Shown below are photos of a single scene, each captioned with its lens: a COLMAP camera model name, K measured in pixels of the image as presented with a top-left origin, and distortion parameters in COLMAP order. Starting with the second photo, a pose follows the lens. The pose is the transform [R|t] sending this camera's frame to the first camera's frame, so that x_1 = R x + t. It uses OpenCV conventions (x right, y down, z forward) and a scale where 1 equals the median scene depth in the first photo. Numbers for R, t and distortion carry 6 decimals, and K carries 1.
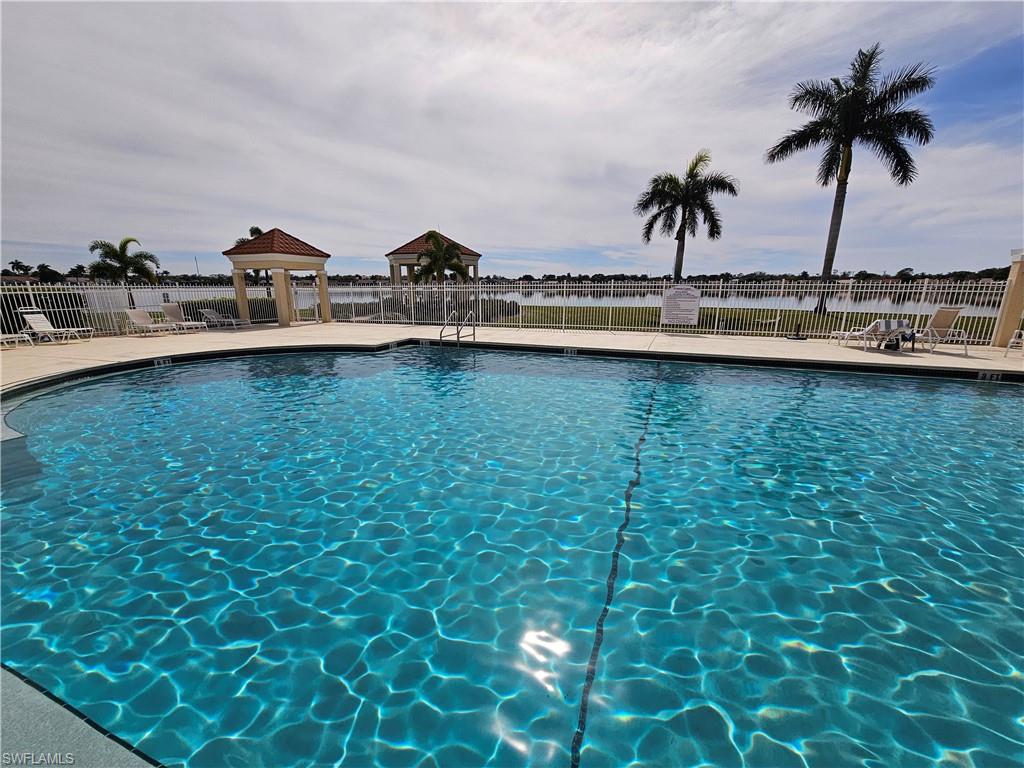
lens RADIAL K [[416.8, 0, 511.9], [0, 416.8, 390.0], [0, 0, 1]] dist [-0.002054, 0.001111]
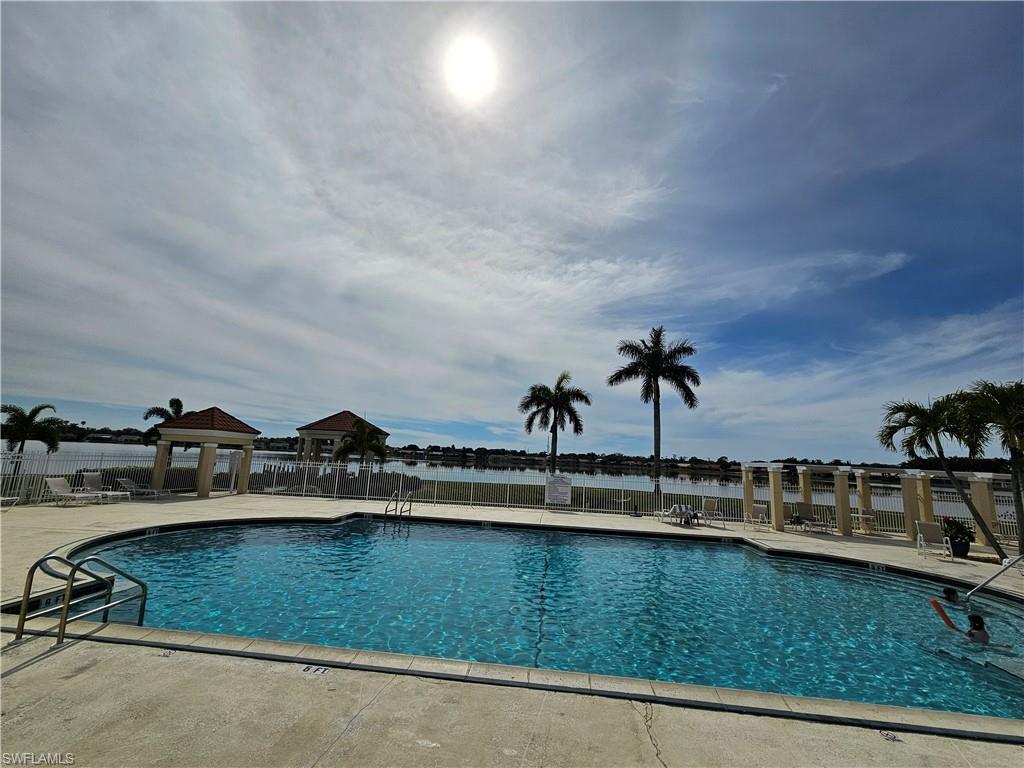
lens RADIAL K [[416.8, 0, 511.6], [0, 416.8, 391.8], [0, 0, 1]] dist [-0.002054, 0.001111]
pose [[0.962147, 0.088237, 0.257853, -0.065318], [0.019072, 0.922018, -0.386677, 0.014342], [-0.271864, 0.376958, 0.885434, -0.154238]]
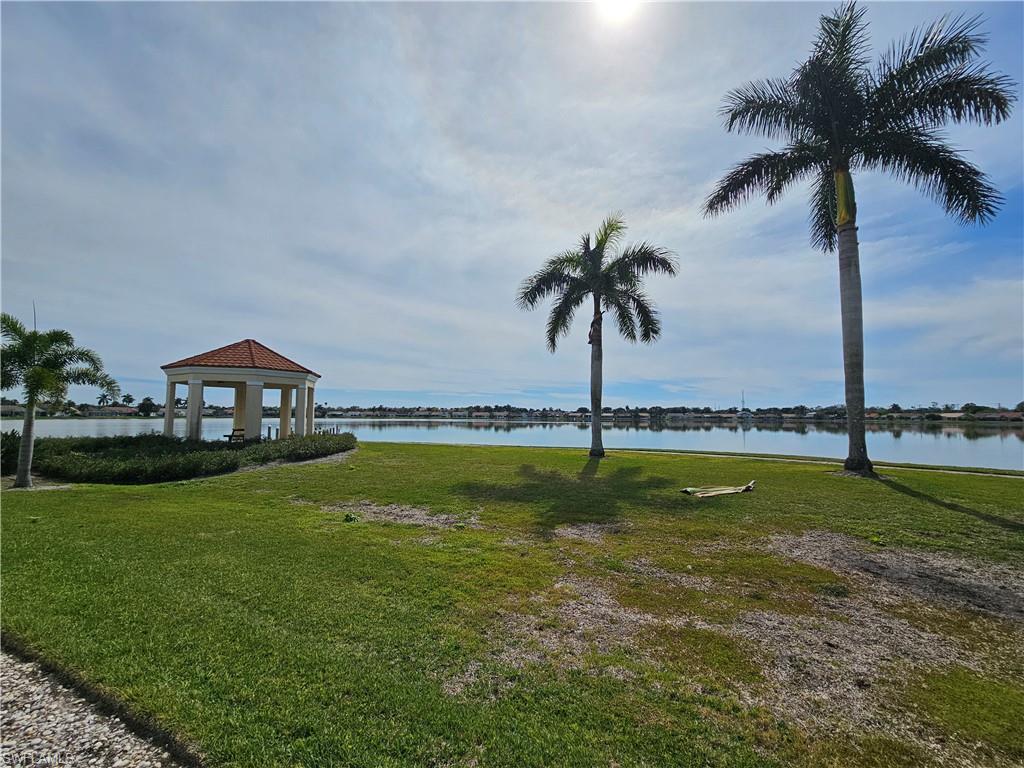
lens RADIAL K [[416.8, 0, 515.0], [0, 416.8, 390.5], [0, 0, 1]] dist [-0.002054, 0.001111]
pose [[0.988828, -0.004585, -0.148991, 0.432978], [-0.041255, 0.952066, -0.303097, -0.113356], [0.143239, 0.305858, 0.941241, 0.476500]]
